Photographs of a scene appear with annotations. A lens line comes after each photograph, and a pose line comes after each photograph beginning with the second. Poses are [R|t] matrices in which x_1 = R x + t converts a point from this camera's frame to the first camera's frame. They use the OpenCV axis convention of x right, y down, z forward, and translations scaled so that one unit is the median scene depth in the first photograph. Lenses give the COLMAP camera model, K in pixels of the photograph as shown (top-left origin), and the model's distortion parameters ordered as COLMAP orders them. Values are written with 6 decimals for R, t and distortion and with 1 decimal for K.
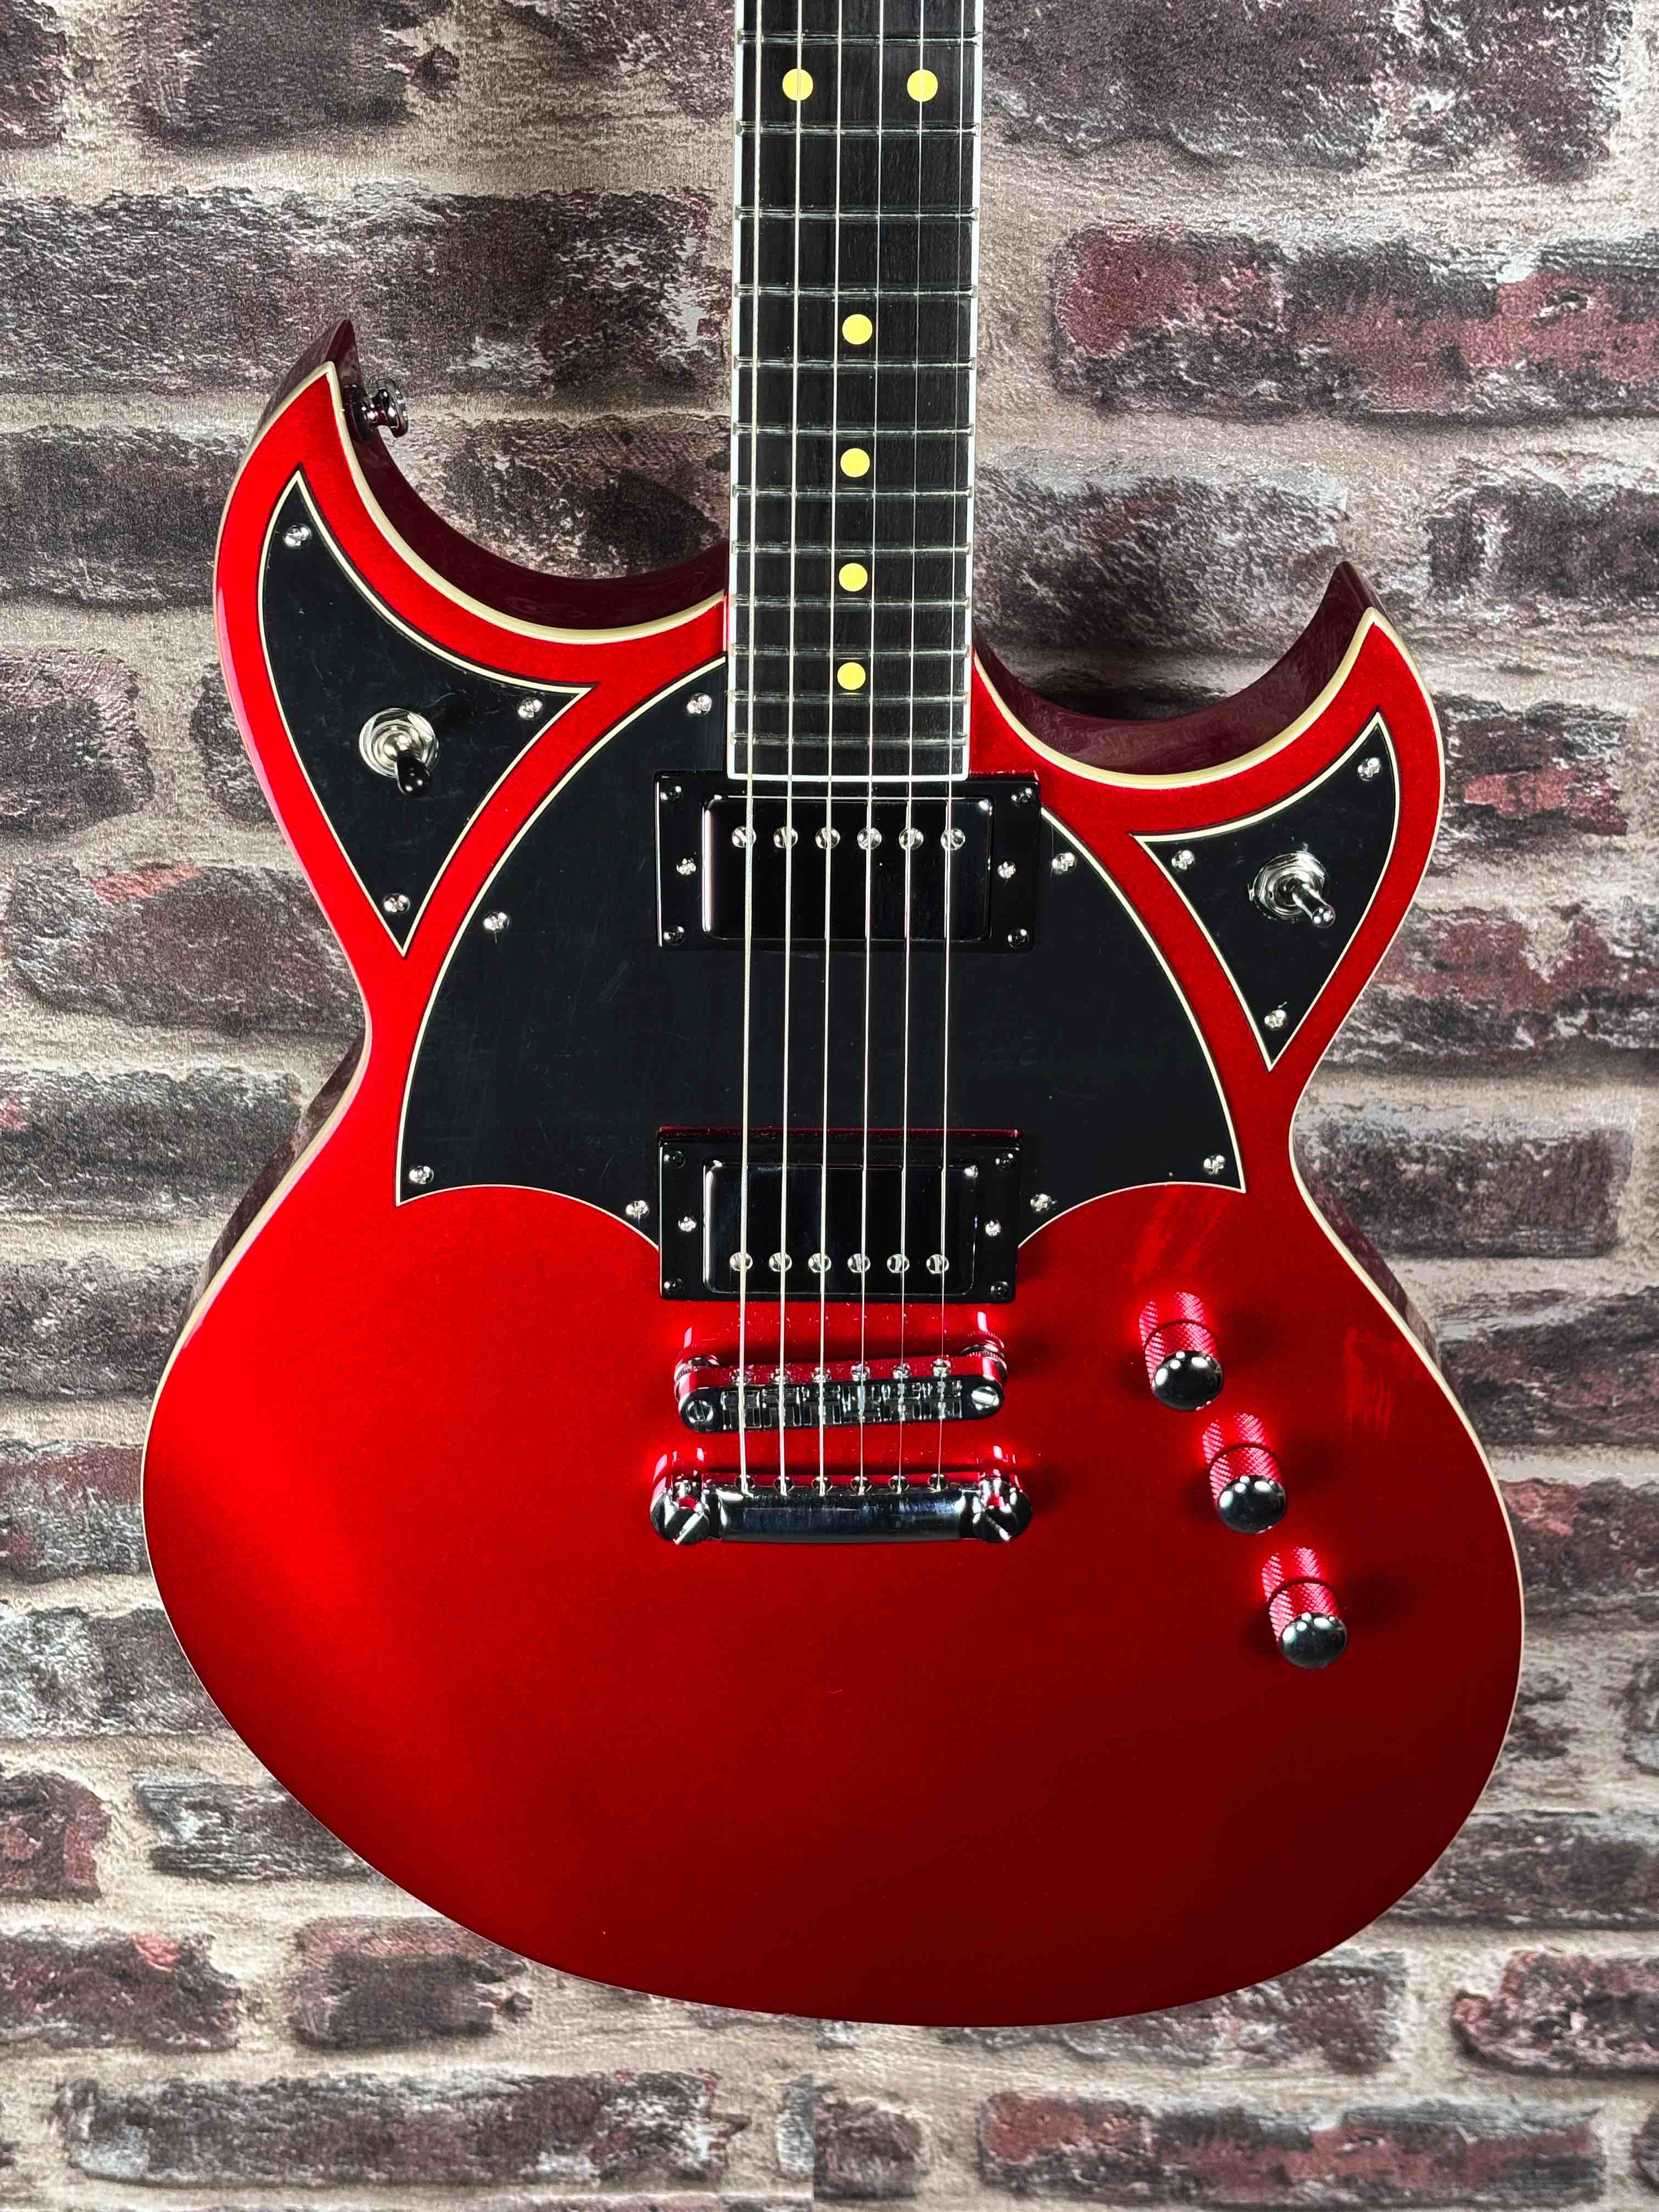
lens RADIAL K [[3394.5, 0, 820.6], [0, 3394.5, 1108.3], [0, 0, 1]] dist [0.073052, 0.000000]
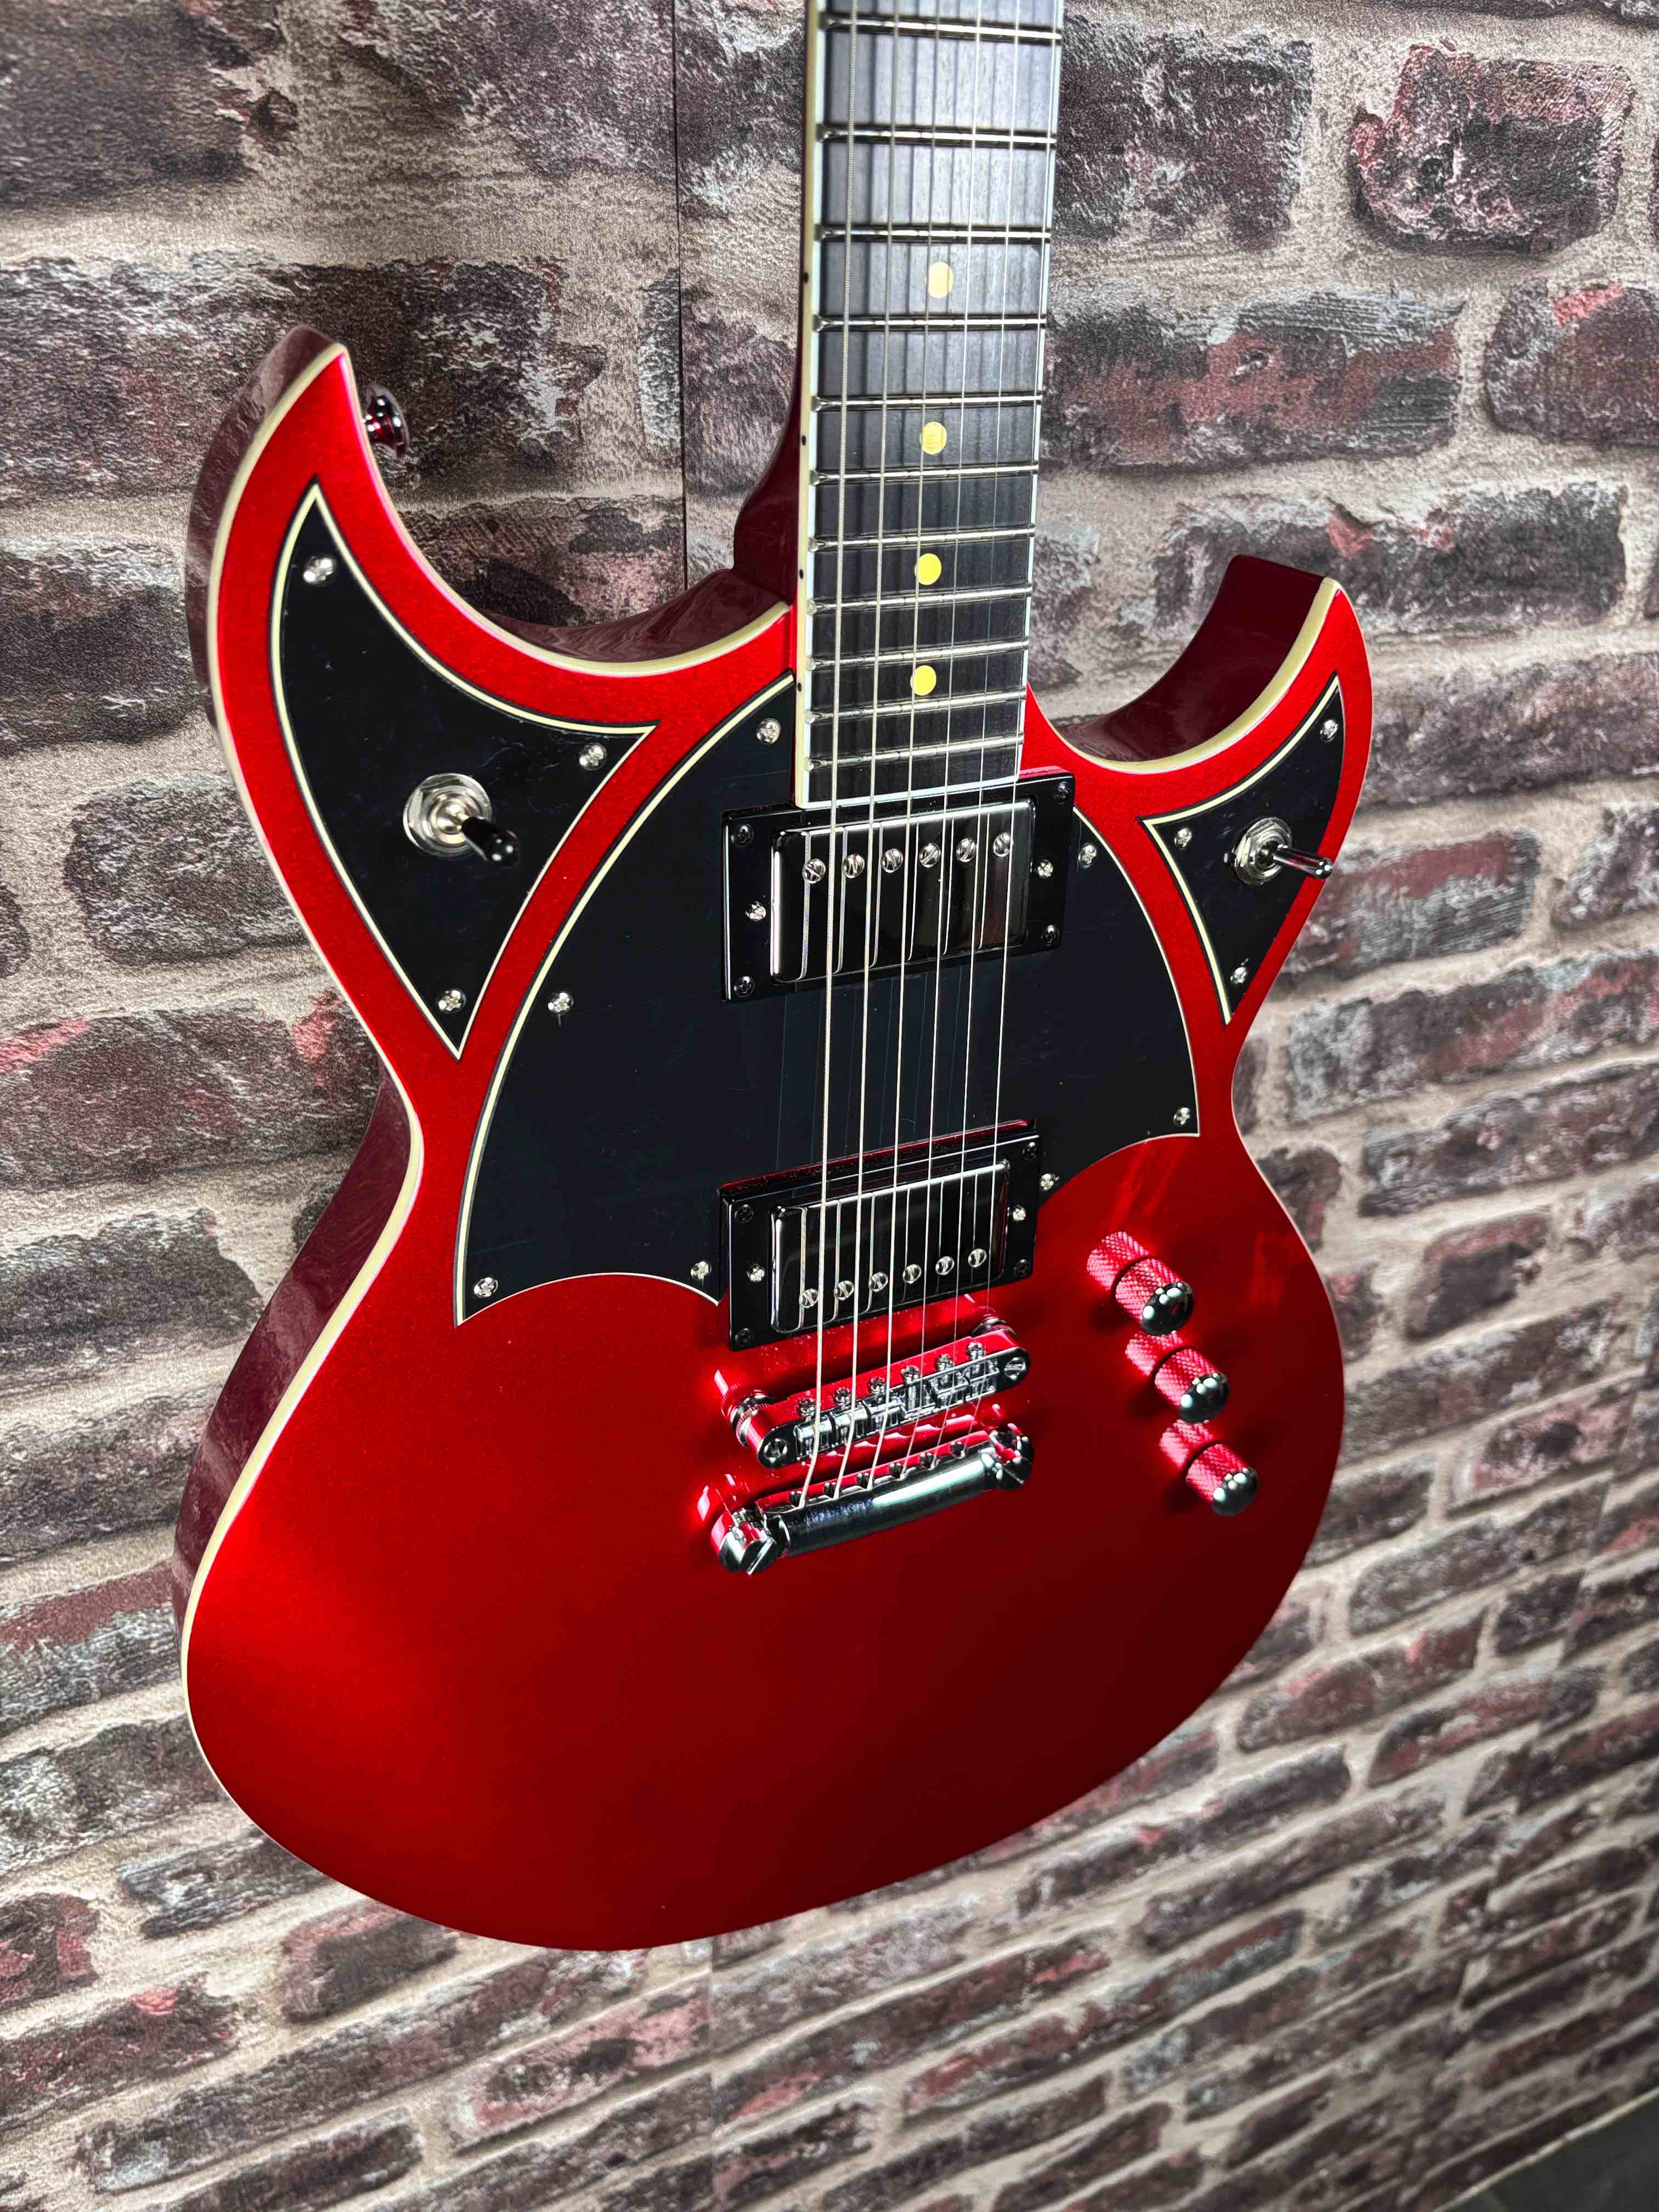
lens RADIAL K [[1695.7, 0, 820.9], [0, 1695.7, 1091.6], [0, 0, 1]] dist [0.009528, -0.015317]
pose [[0.908996, -0.184611, 0.373690, -0.182388], [0.183888, 0.982215, 0.037931, -0.031553], [-0.374047, 0.034238, 0.926778, 0.484518]]
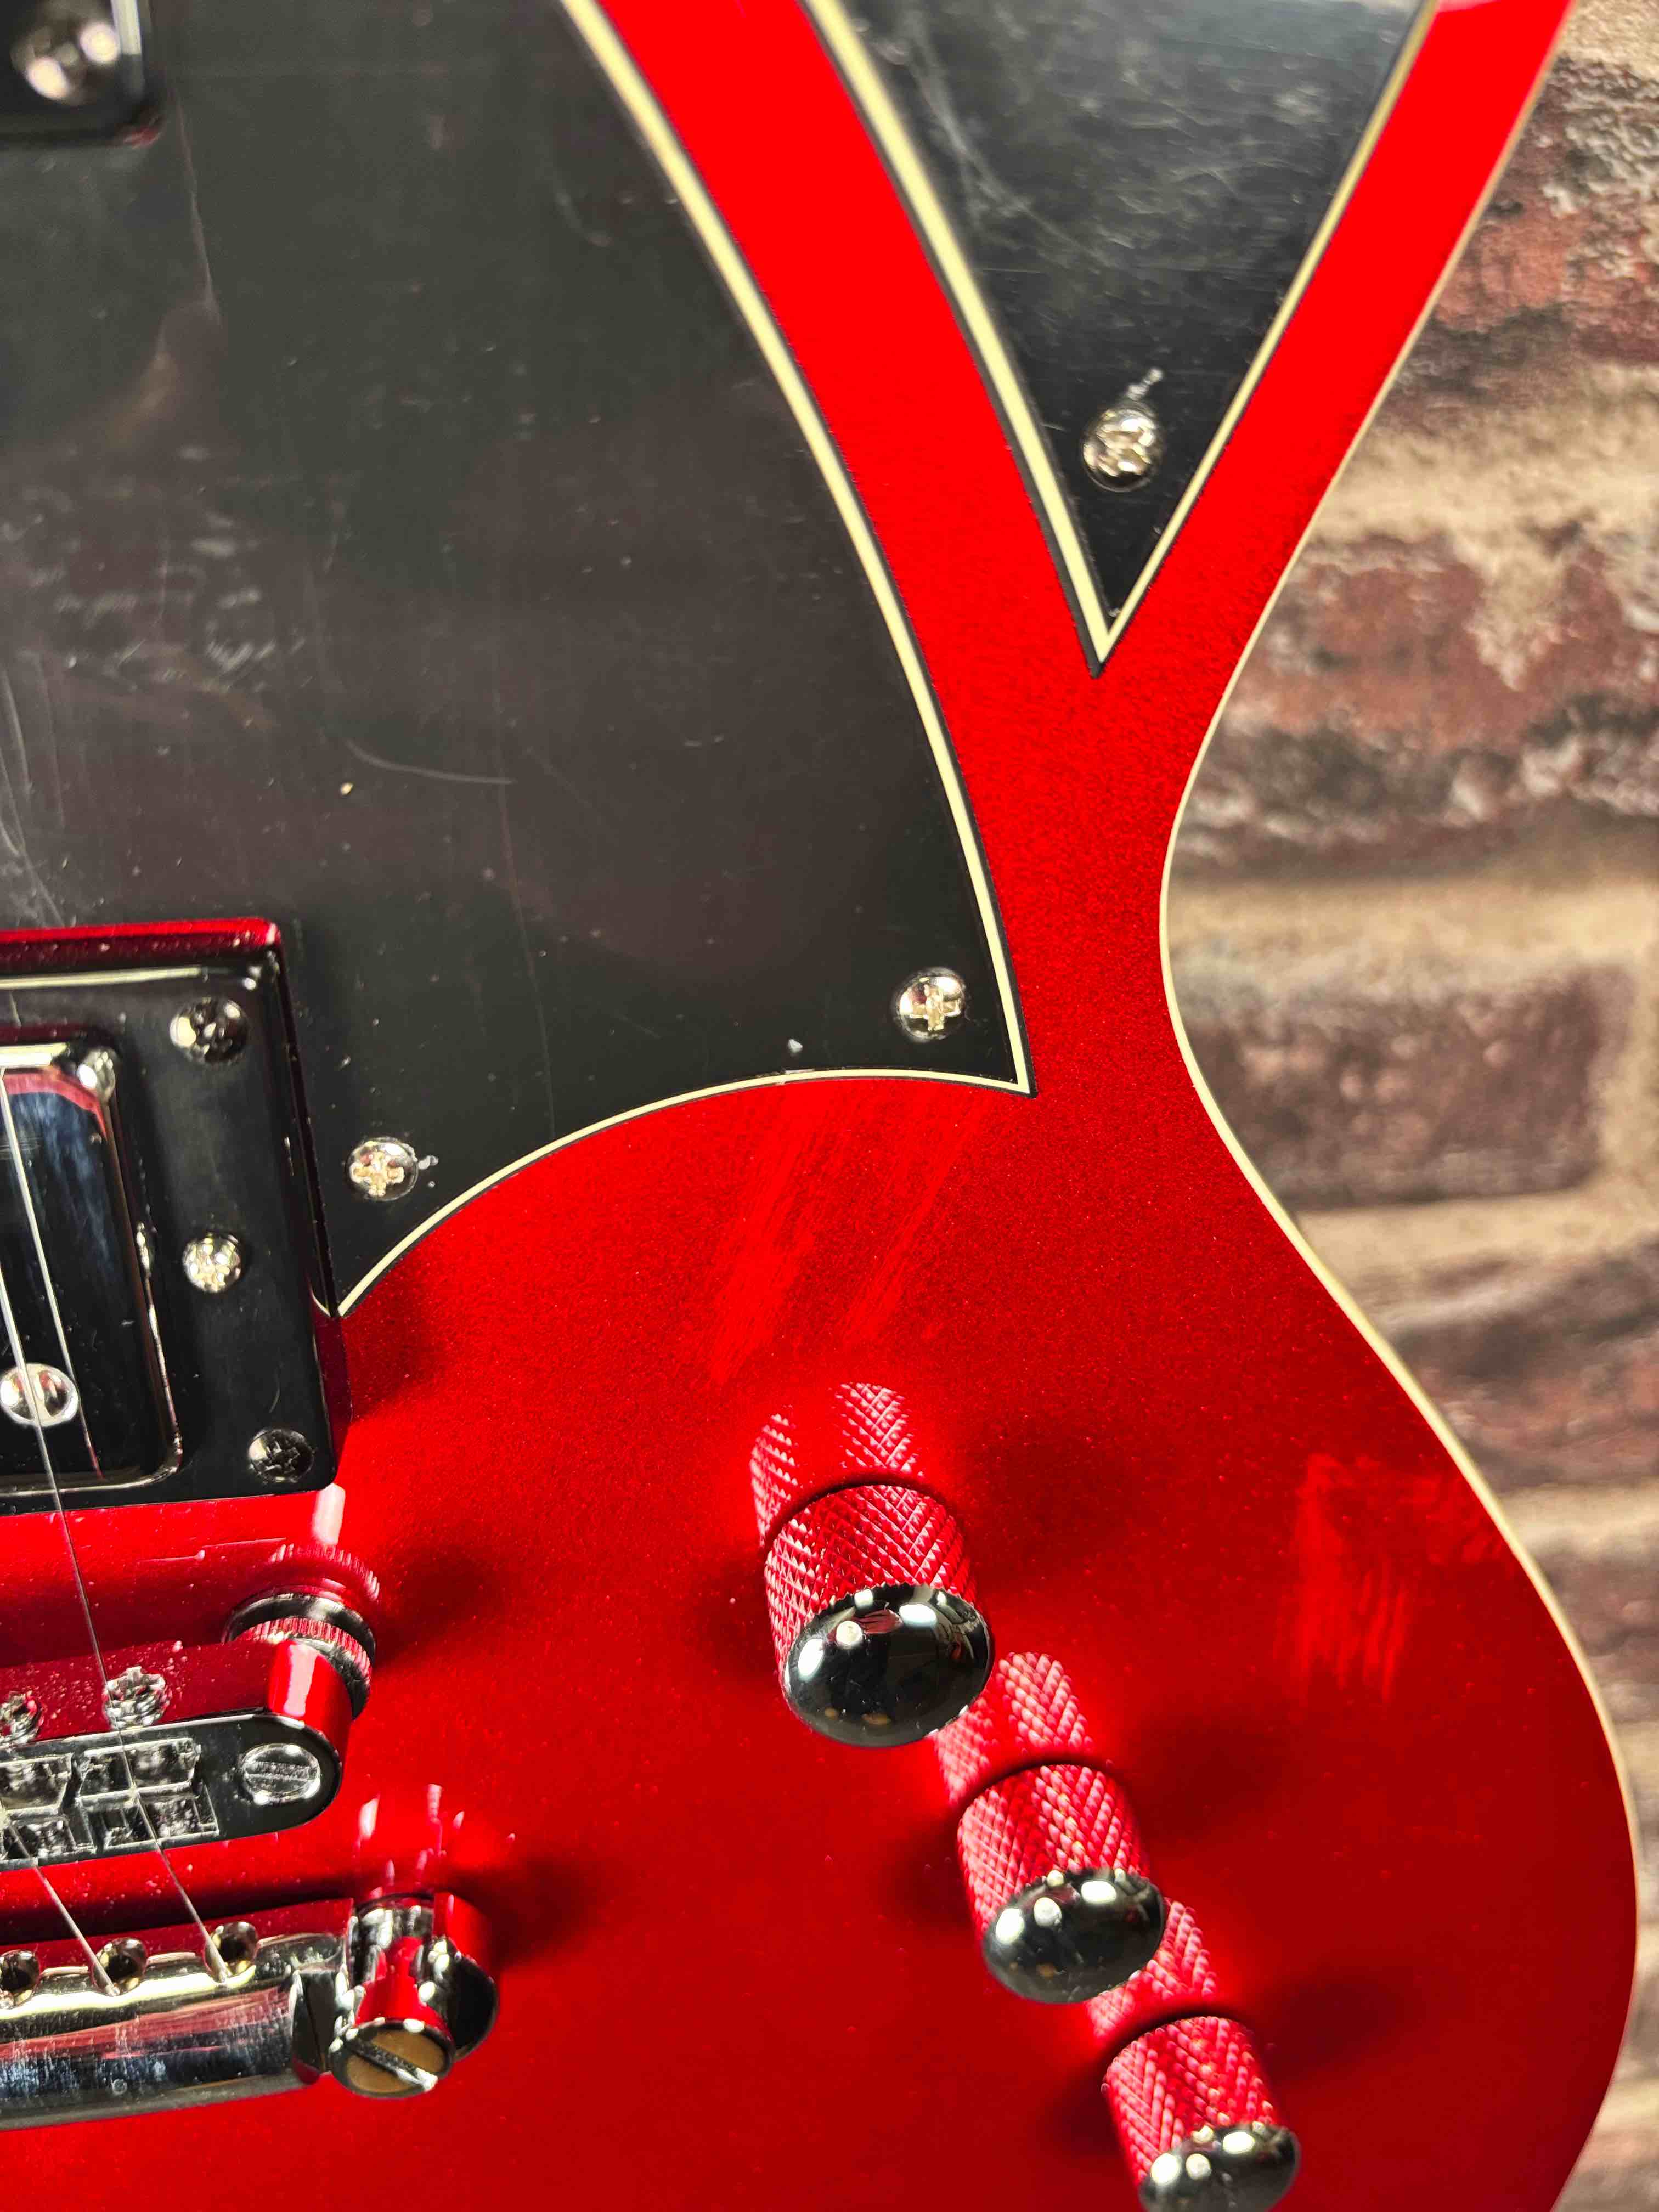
lens RADIAL K [[1760.7, 0, 866.2], [0, 1760.7, 1074.0], [0, 0, 1]] dist [-0.034243, 0.010427]
pose [[0.993161, -0.061599, 0.099184, 0.086094], [0.064197, 0.997667, -0.023217, 0.024102], [-0.097523, 0.029425, 0.994798, 0.772414]]
